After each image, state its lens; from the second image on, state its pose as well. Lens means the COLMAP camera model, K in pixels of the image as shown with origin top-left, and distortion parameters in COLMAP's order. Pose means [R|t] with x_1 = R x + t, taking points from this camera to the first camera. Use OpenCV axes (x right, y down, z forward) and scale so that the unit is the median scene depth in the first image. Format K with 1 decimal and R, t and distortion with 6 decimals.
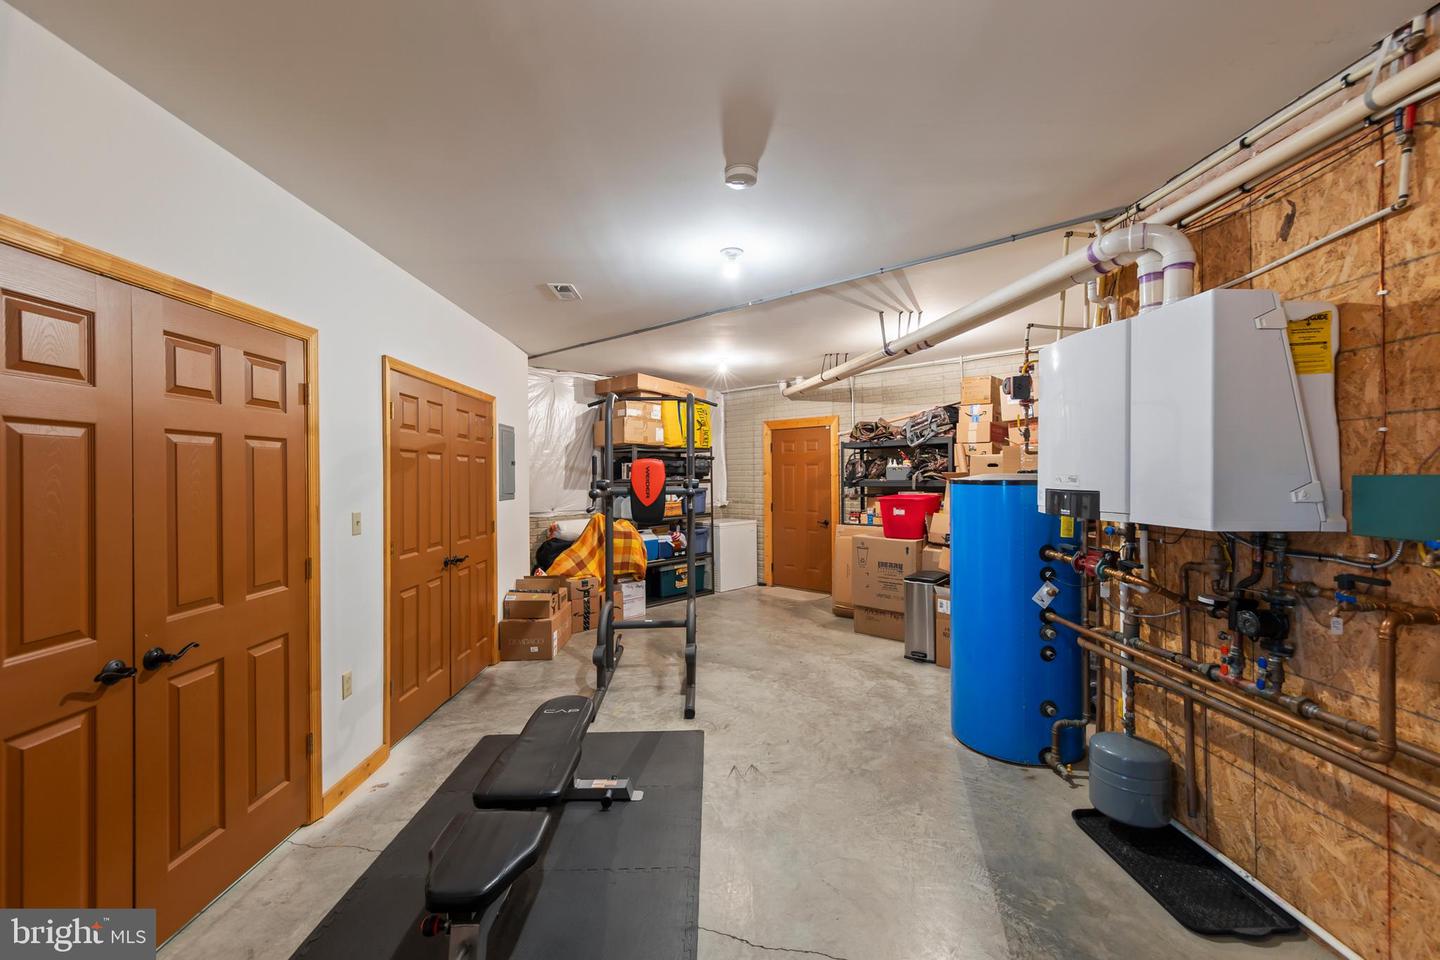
lens RADIAL K [[588.5, 0, 724.7], [0, 588.5, 477.4], [0, 0, 1]] dist [-0.000175, -0.000064]
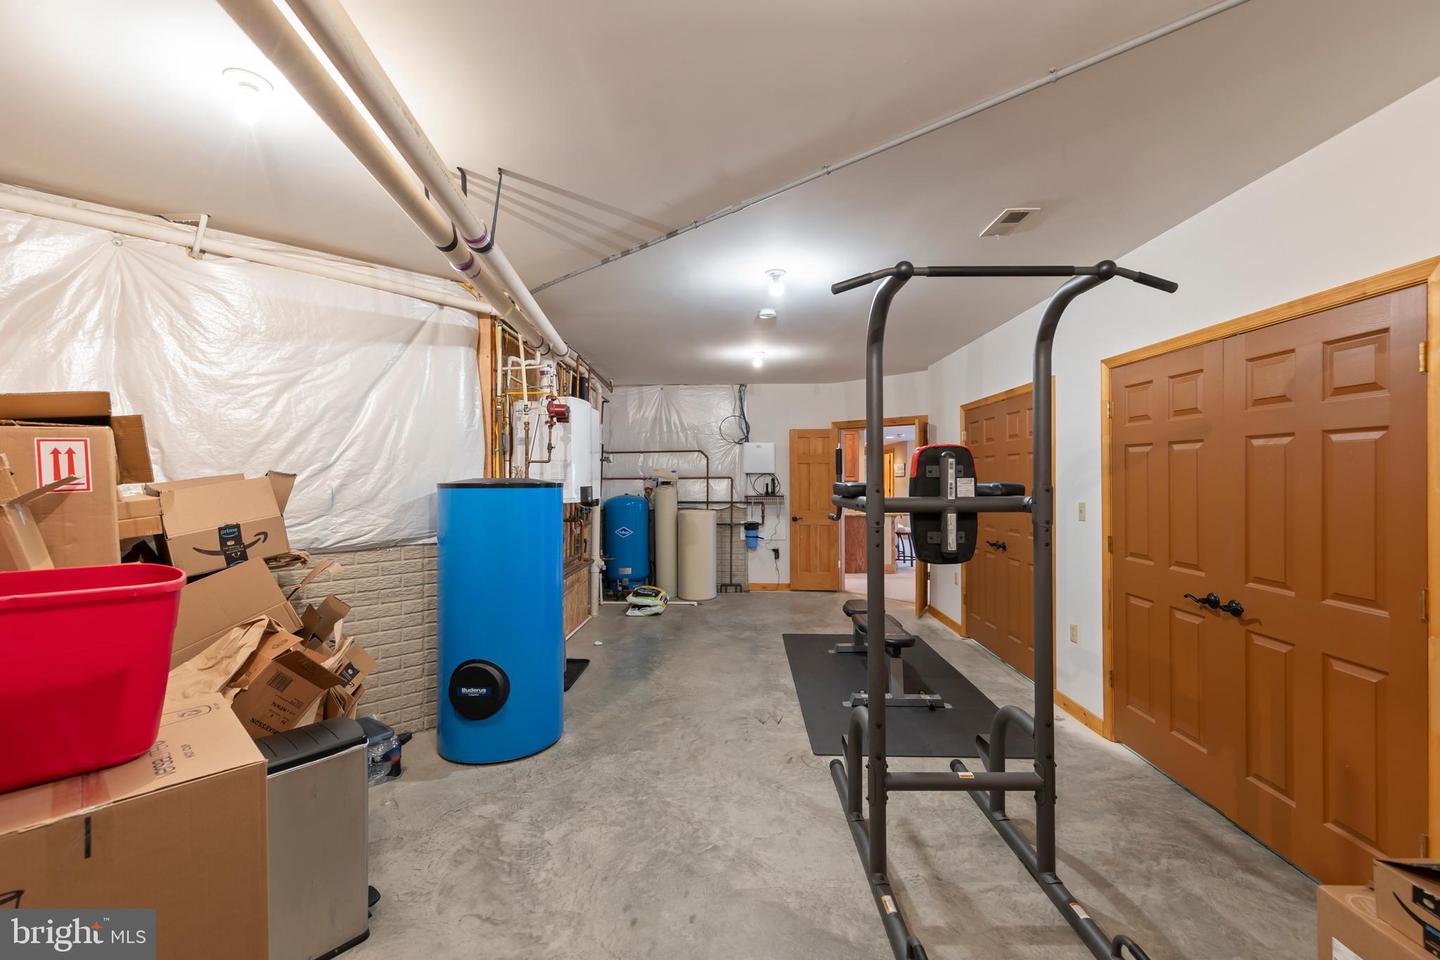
lens RADIAL K [[611.7, 0, 724.0], [0, 611.7, 477.9], [0, 0, 1]] dist [0.009381, 0.000138]
pose [[-0.999039, 0.009676, 0.042742, 0.051686], [0.010102, 0.999901, 0.009754, -0.009263], [-0.042643, 0.010176, -0.999039, 1.692115]]
